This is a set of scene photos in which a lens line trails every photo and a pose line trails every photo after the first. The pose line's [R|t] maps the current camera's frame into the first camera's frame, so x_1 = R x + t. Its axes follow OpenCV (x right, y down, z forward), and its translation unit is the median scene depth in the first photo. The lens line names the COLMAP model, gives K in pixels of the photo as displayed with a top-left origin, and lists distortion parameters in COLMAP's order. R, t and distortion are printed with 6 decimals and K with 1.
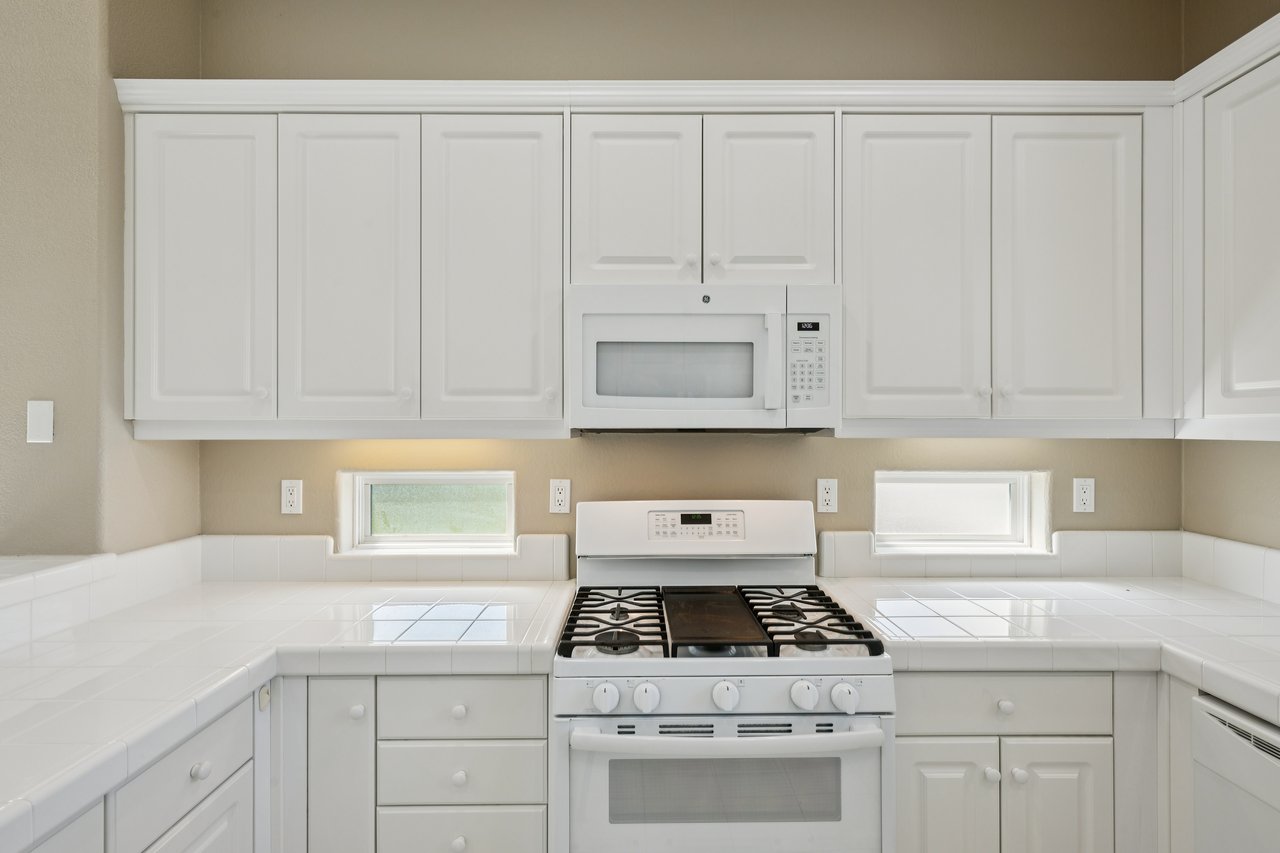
lens RADIAL K [[619.7, 0, 661.1], [0, 619.7, 424.7], [0, 0, 1]] dist [0.002181, -0.001684]
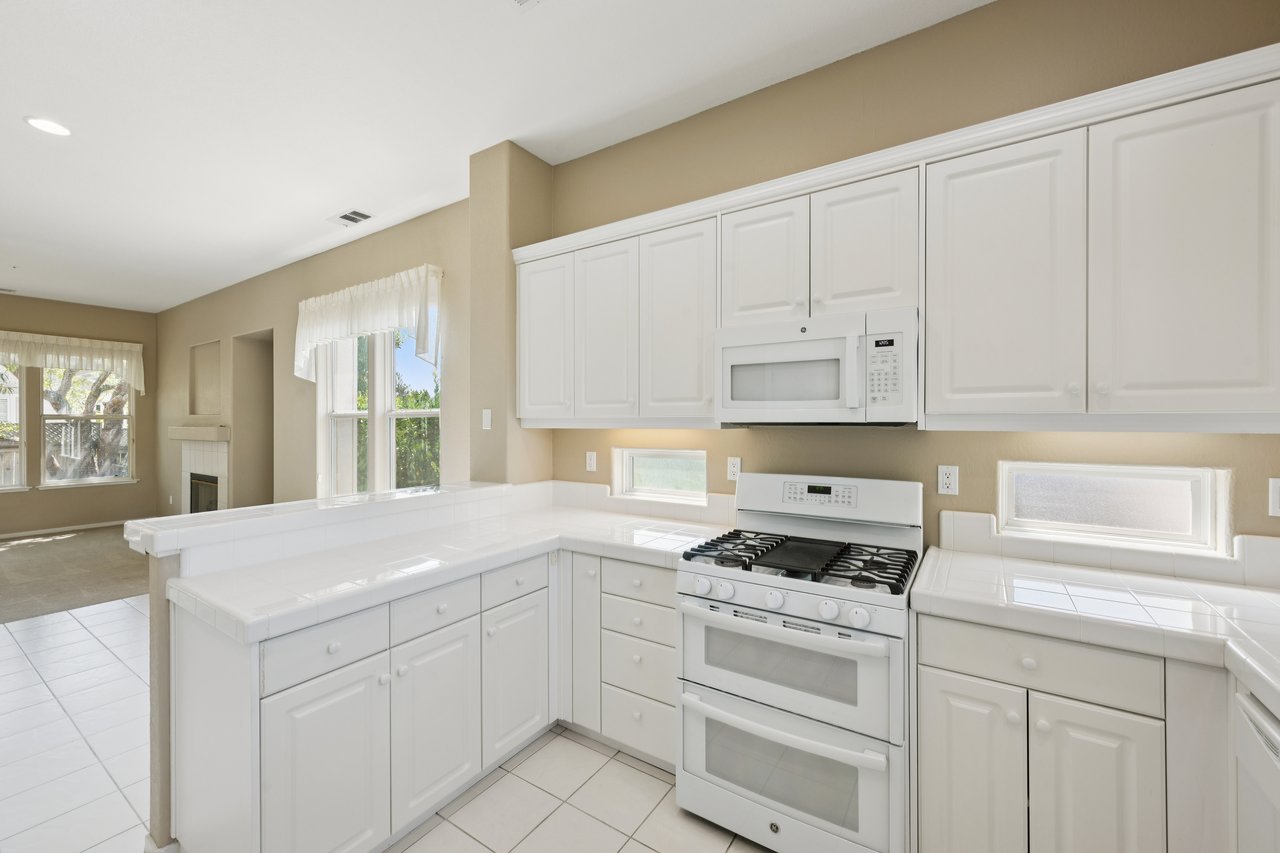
lens RADIAL K [[523.4, 0, 632.1], [0, 523.4, 421.3], [0, 0, 1]] dist [0.001469, 0.000960]
pose [[0.822643, -0.000833, -0.568558, 0.404778], [0.002069, 0.999997, 0.001529, 0.000686], [0.568555, -0.002434, 0.822642, -0.180816]]
